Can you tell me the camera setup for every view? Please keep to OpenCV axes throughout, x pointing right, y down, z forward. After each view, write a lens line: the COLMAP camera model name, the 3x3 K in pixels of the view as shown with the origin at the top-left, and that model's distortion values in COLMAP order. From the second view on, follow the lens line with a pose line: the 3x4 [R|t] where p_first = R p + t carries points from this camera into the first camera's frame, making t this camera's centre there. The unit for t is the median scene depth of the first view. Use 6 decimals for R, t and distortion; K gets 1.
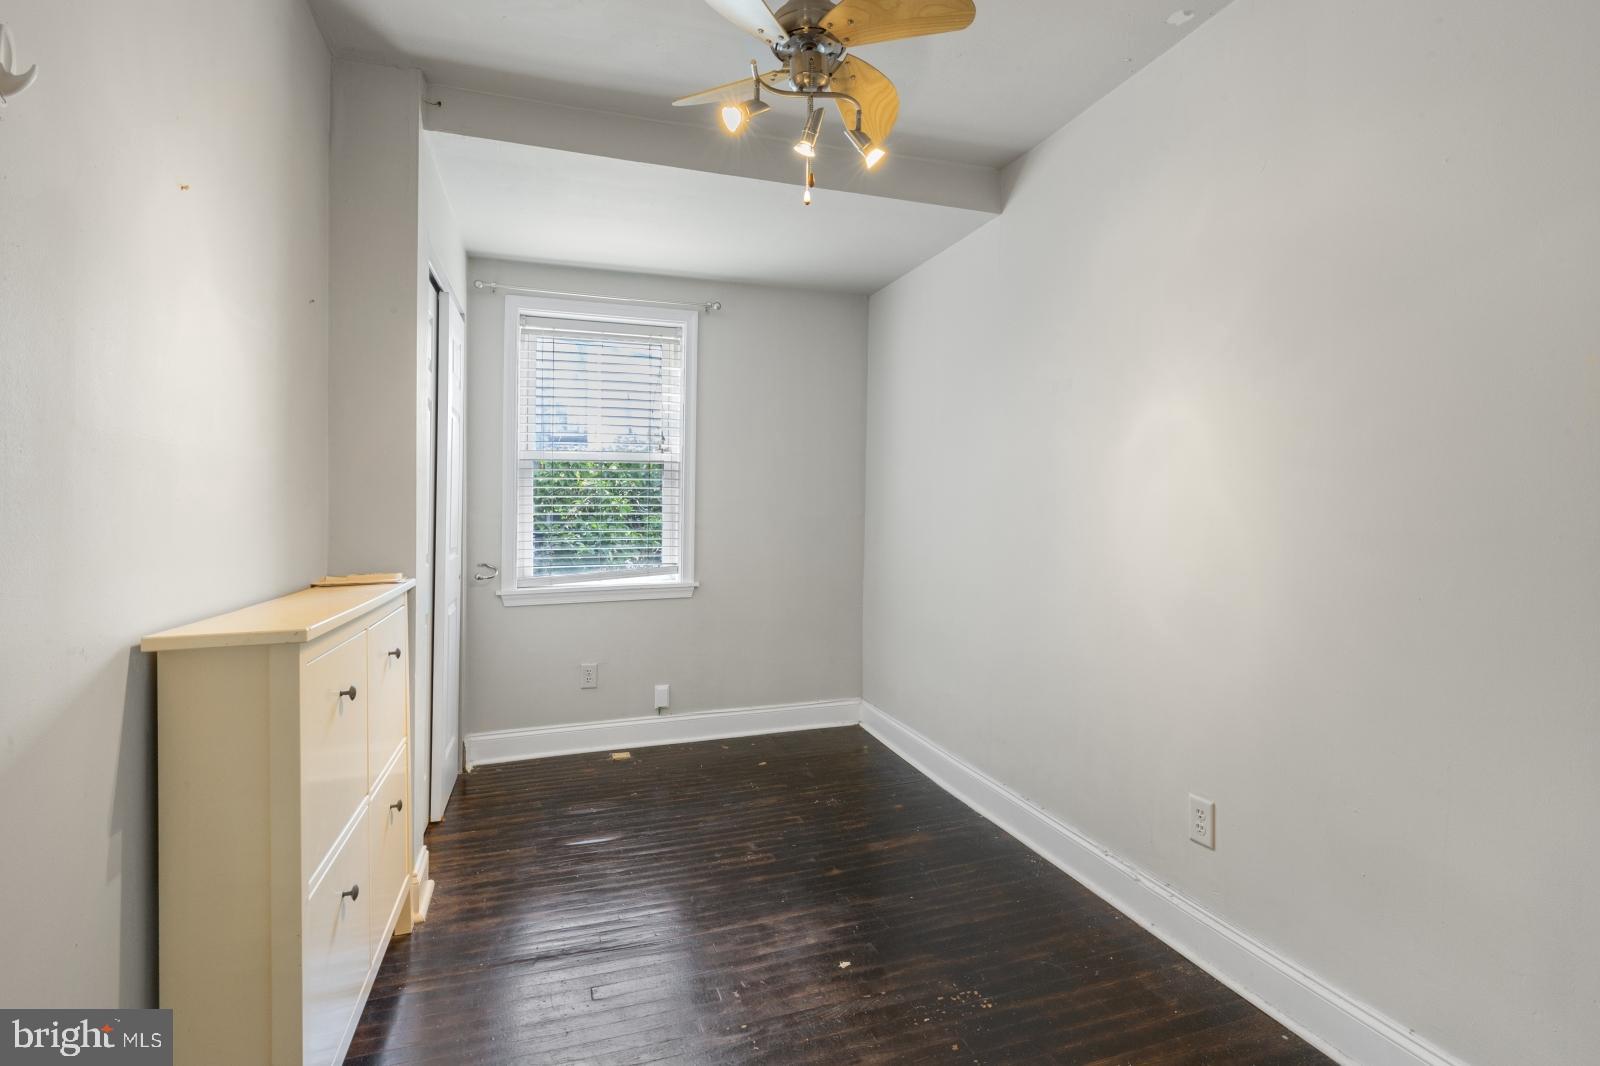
lens RADIAL K [[767.3, 0, 810.8], [0, 767.3, 505.1], [0, 0, 1]] dist [0.003951, -0.001282]
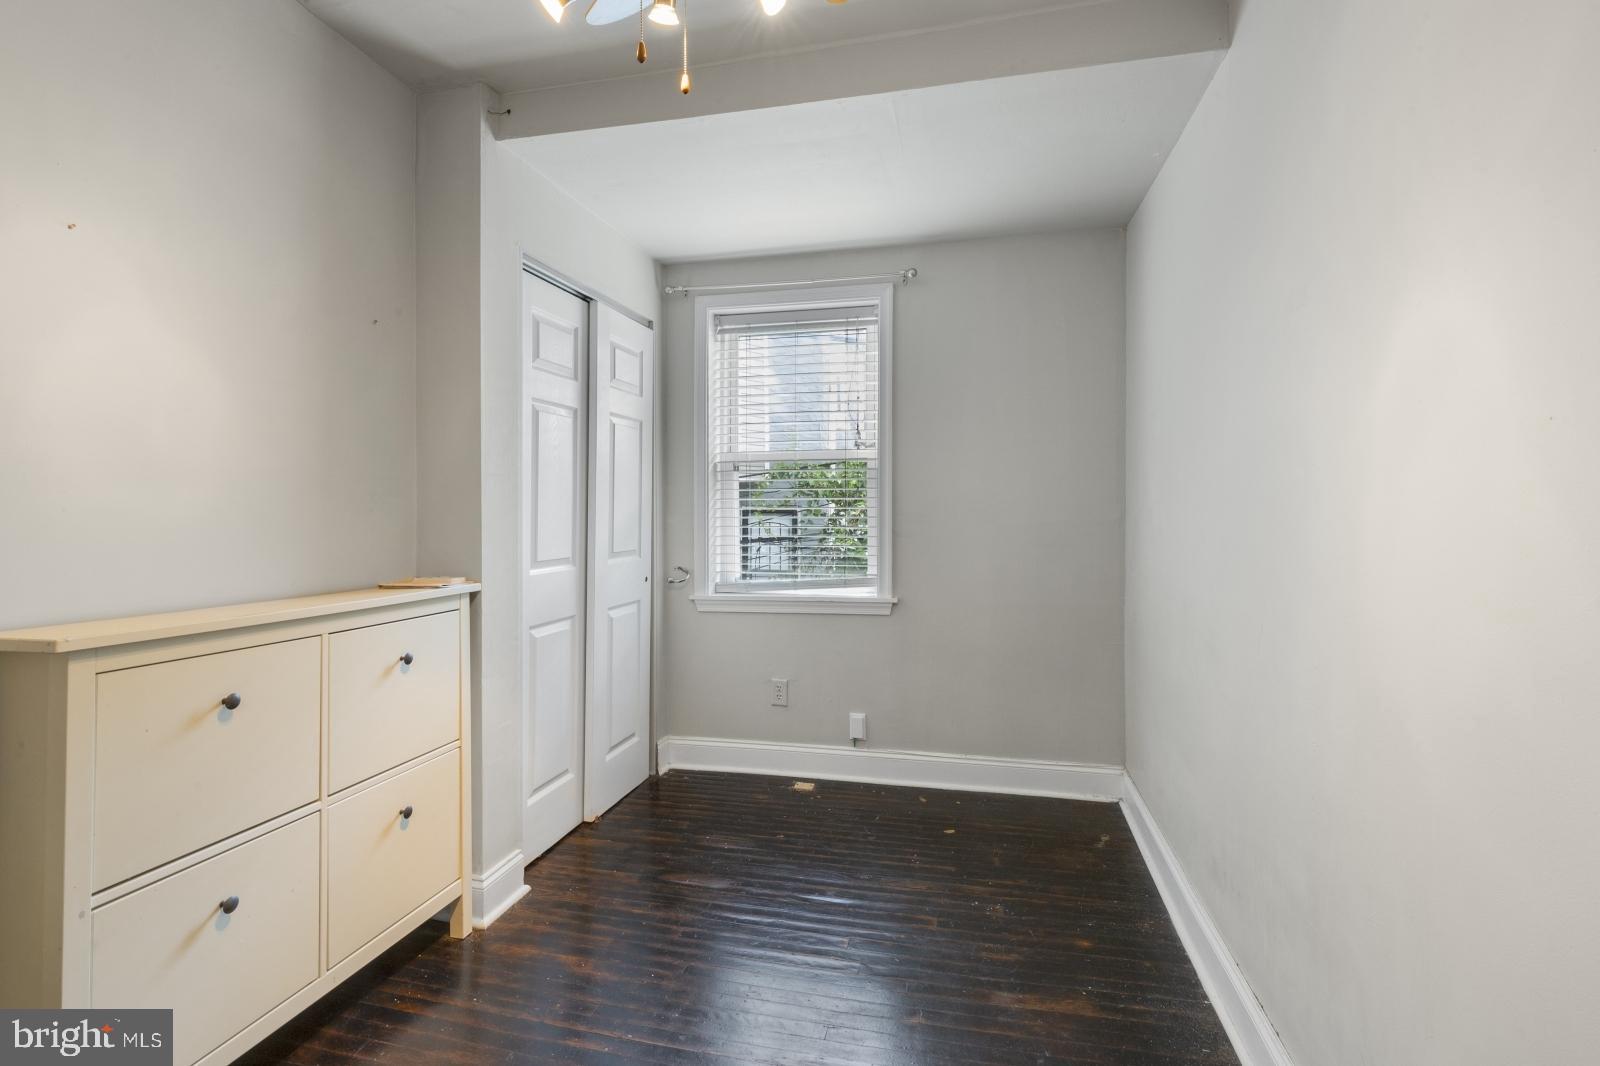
lens RADIAL K [[767.3, 0, 787.3], [0, 767.3, 491.2], [0, 0, 1]] dist [0.003951, -0.001282]
pose [[0.840435, -0.014188, -0.541726, 0.237099], [0.004485, 0.999805, -0.019227, -0.002767], [0.541893, 0.013729, 0.840335, 0.235310]]
